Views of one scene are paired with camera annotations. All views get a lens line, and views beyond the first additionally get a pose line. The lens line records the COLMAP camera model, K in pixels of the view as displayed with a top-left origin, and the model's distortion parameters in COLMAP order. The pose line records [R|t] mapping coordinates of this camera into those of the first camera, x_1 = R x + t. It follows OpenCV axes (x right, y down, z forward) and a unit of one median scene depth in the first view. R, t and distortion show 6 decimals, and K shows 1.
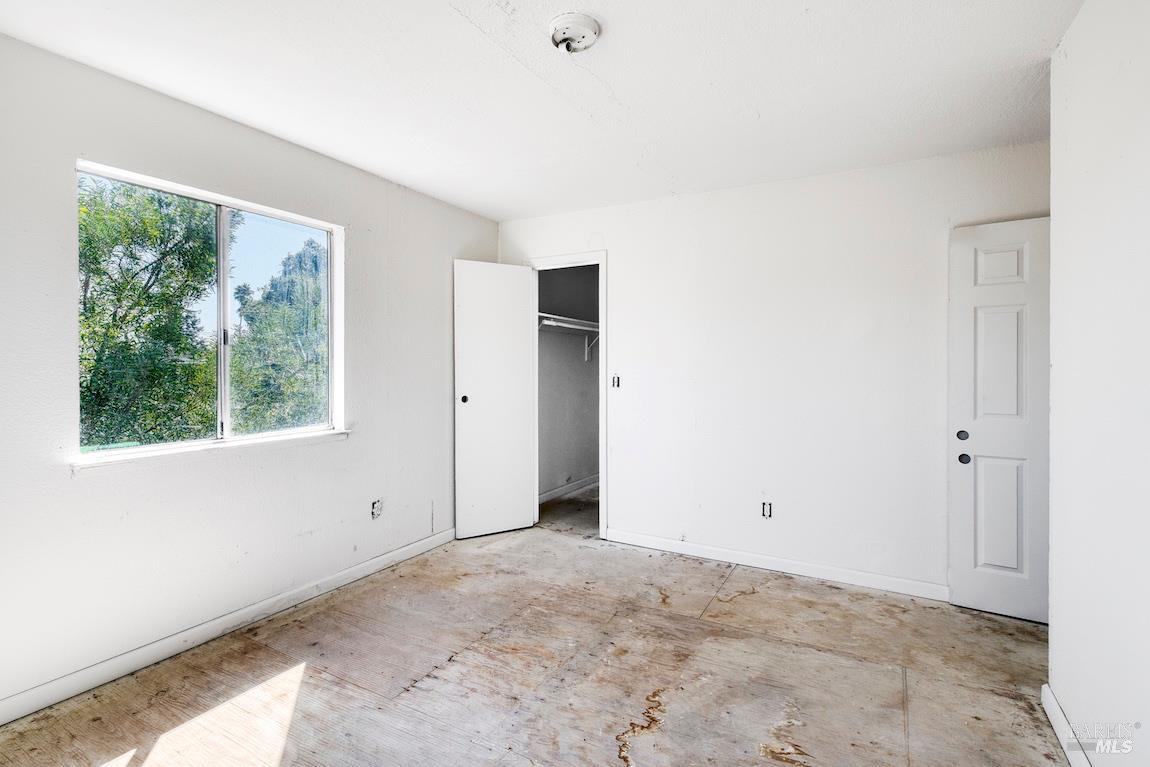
lens RADIAL K [[538.6, 0, 580.2], [0, 538.6, 378.3], [0, 0, 1]] dist [-0.005187, -0.001109]
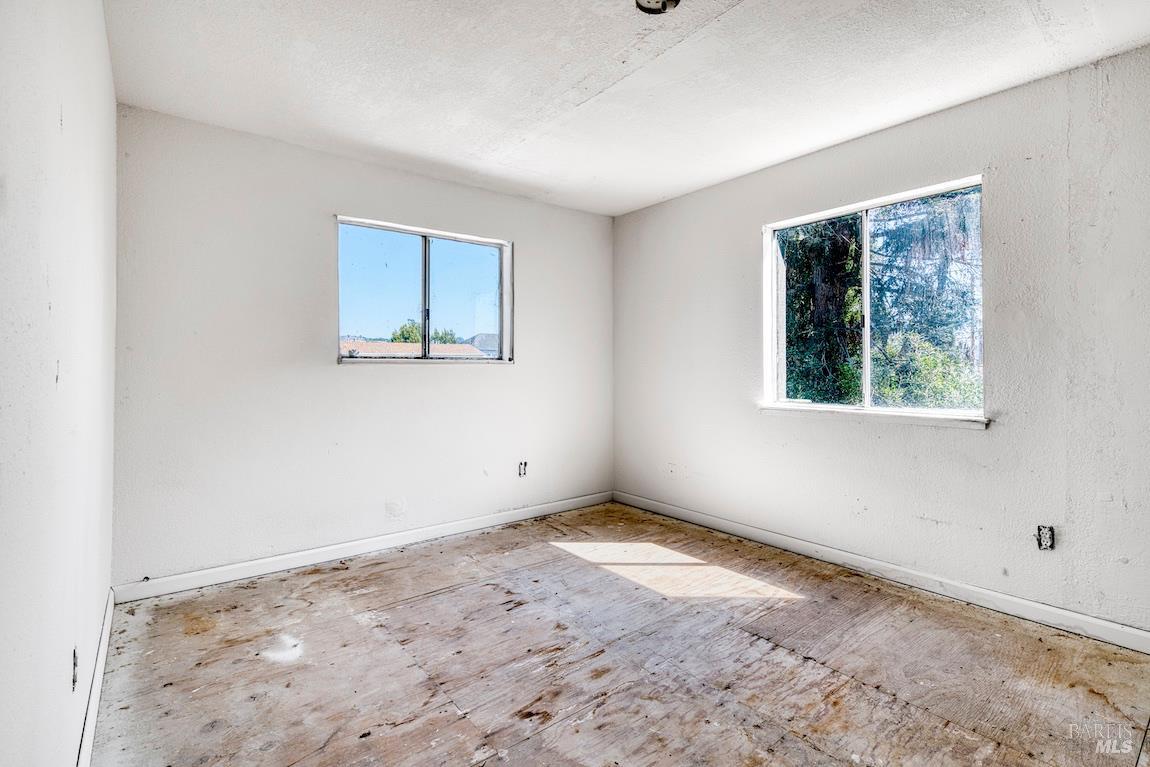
lens RADIAL K [[538.6, 0, 578.3], [0, 538.6, 374.0], [0, 0, 1]] dist [-0.005187, -0.001109]
pose [[-0.393833, 0.013387, -0.919084, 0.717055], [-0.020174, 0.999527, 0.023203, 0.026782], [0.918960, 0.027680, -0.393377, 0.954353]]
